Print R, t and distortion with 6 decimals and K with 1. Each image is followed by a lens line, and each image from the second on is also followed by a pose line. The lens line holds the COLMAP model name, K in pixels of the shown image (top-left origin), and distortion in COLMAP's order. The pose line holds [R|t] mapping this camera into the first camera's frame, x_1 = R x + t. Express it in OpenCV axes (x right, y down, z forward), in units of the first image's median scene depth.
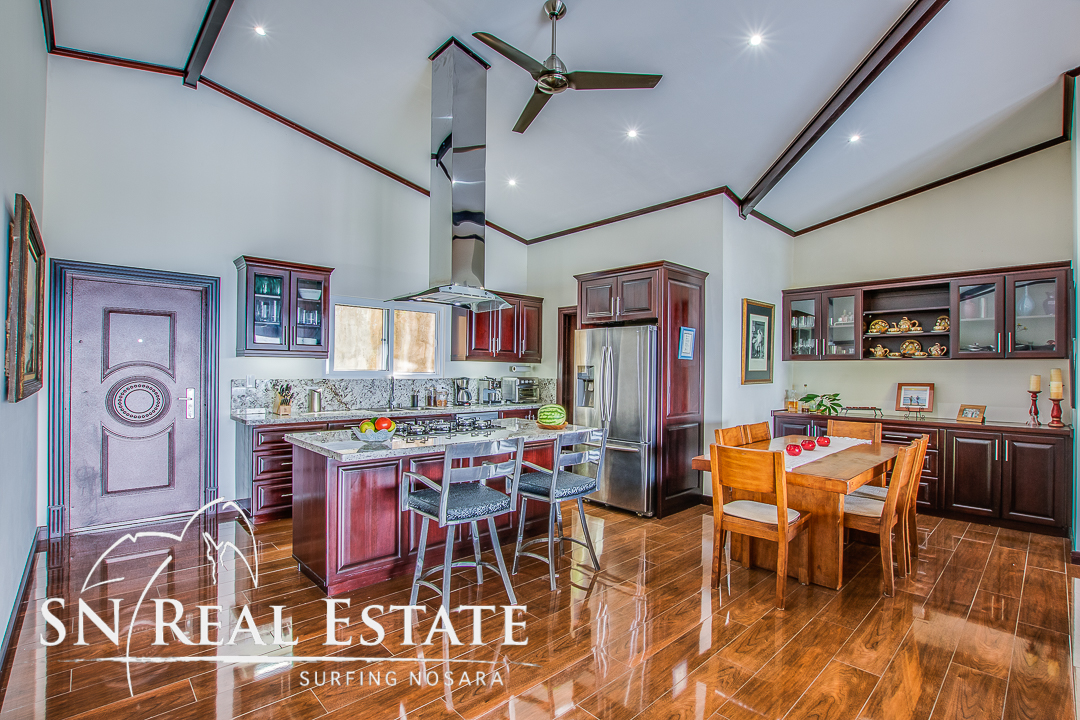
lens RADIAL K [[500.1, 0, 540.7], [0, 500.1, 368.8], [0, 0, 1]] dist [-0.031994, 0.005361]
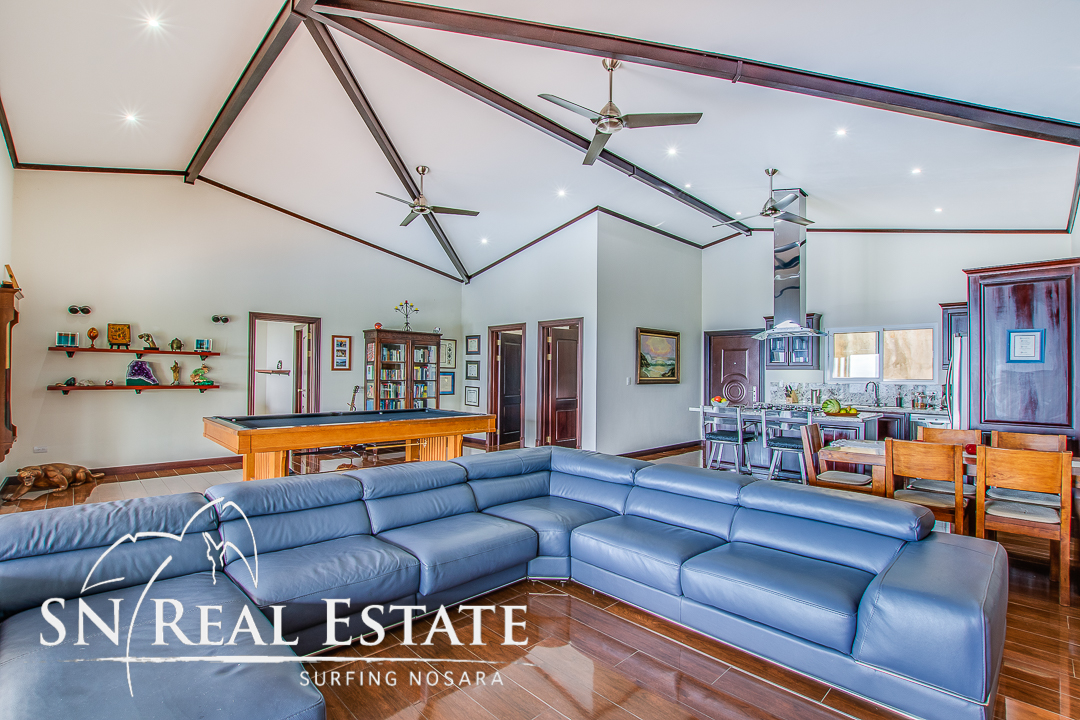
lens RADIAL K [[500.1, 0, 540.7], [0, 500.1, 368.8], [0, 0, 1]] dist [-0.031994, 0.005361]
pose [[0.025163, -0.020589, -0.999471, 1.106311], [-0.007532, 0.999756, -0.020784, 0.015199], [0.999655, 0.008051, 0.025002, 0.079268]]
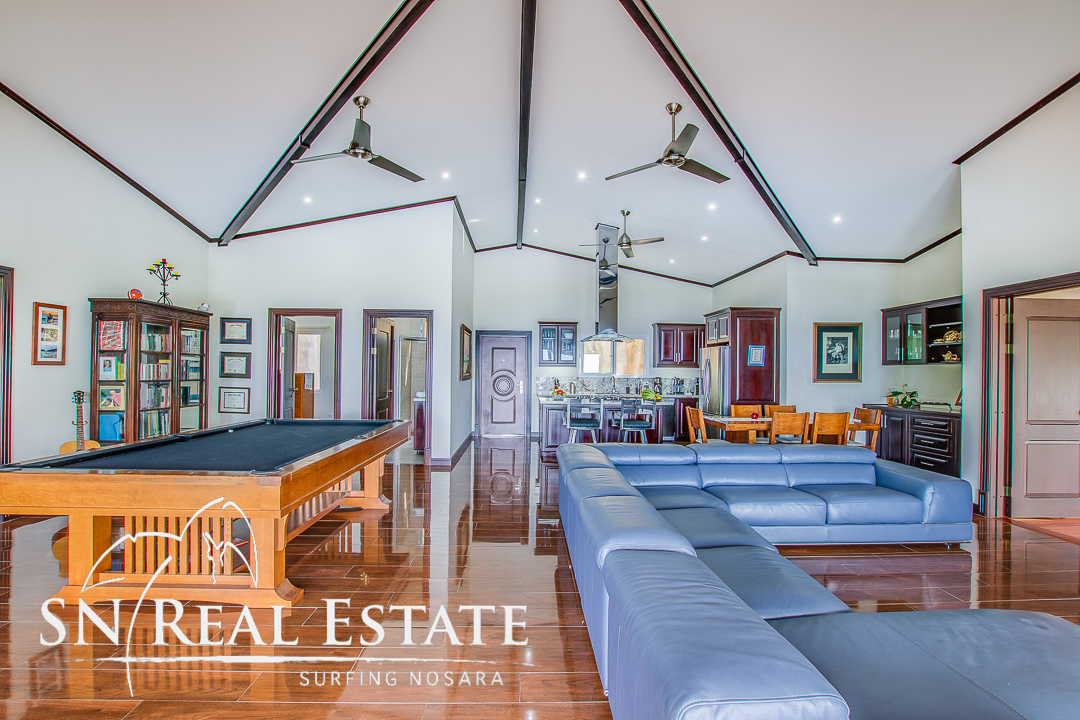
lens RADIAL K [[500.1, 0, 540.7], [0, 500.1, 368.8], [0, 0, 1]] dist [-0.031994, 0.005361]
pose [[0.755291, -0.006559, -0.655357, 0.766087], [-0.000801, 0.999940, -0.010932, 0.008834], [0.655389, 0.008782, 0.755240, -0.603879]]
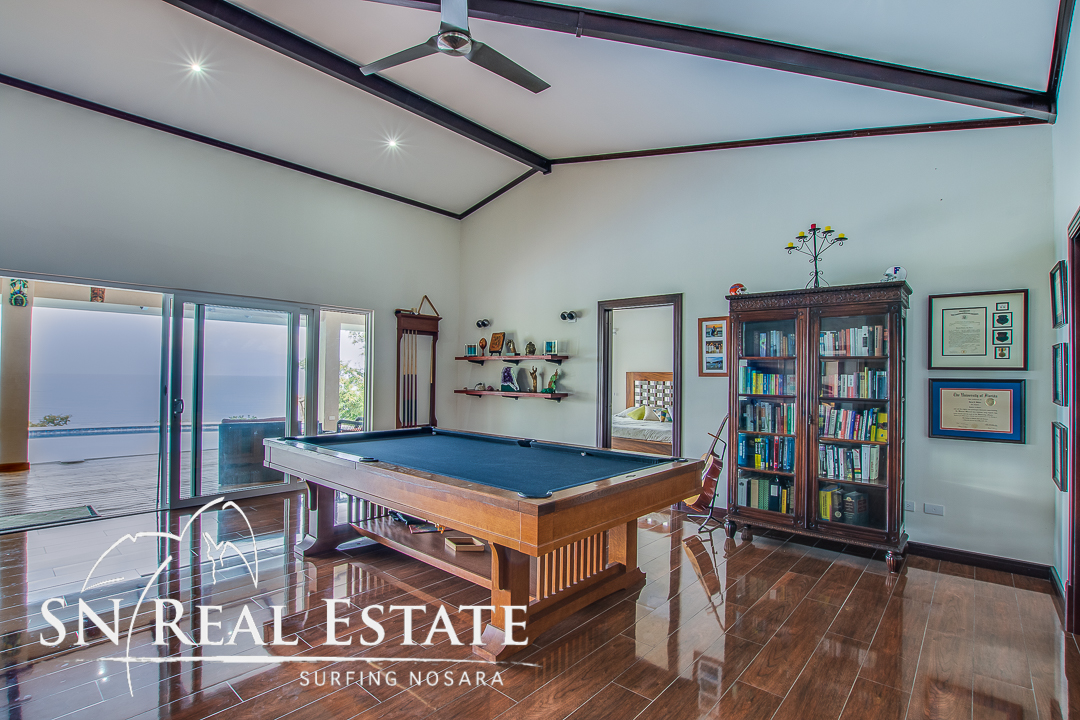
lens RADIAL K [[502.4, 0, 545.3], [0, 502.4, 376.5], [0, 0, 1]] dist [-0.048749, 0.014382]
pose [[-0.993737, -0.024521, -0.109024, -0.083460], [-0.024240, 0.999699, -0.003903, 0.004233], [0.109087, -0.001236, -0.994031, 0.385854]]
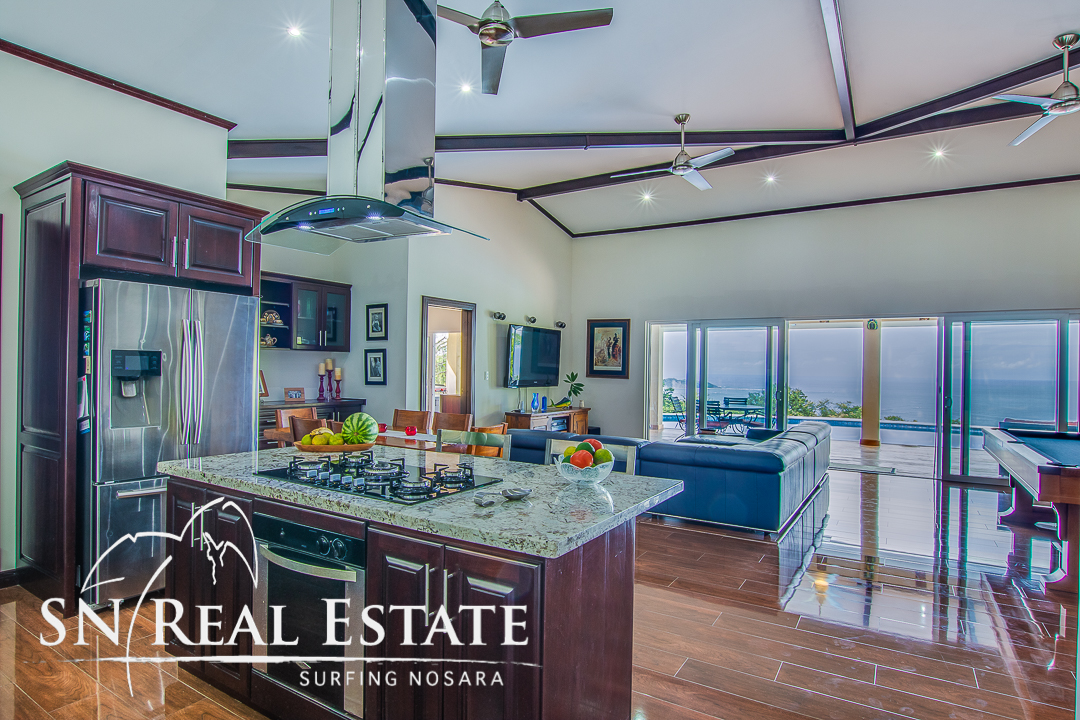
lens RADIAL K [[582.0, 0, 540.0], [0, 582.0, 360.0], [0, 0, 1]] dist [-0.015996, 0.000271]
pose [[-0.254424, -0.001936, 0.967091, -0.616892], [-0.023114, 0.999725, -0.004079, -0.001159], [-0.966817, -0.023391, -0.254399, 0.729528]]
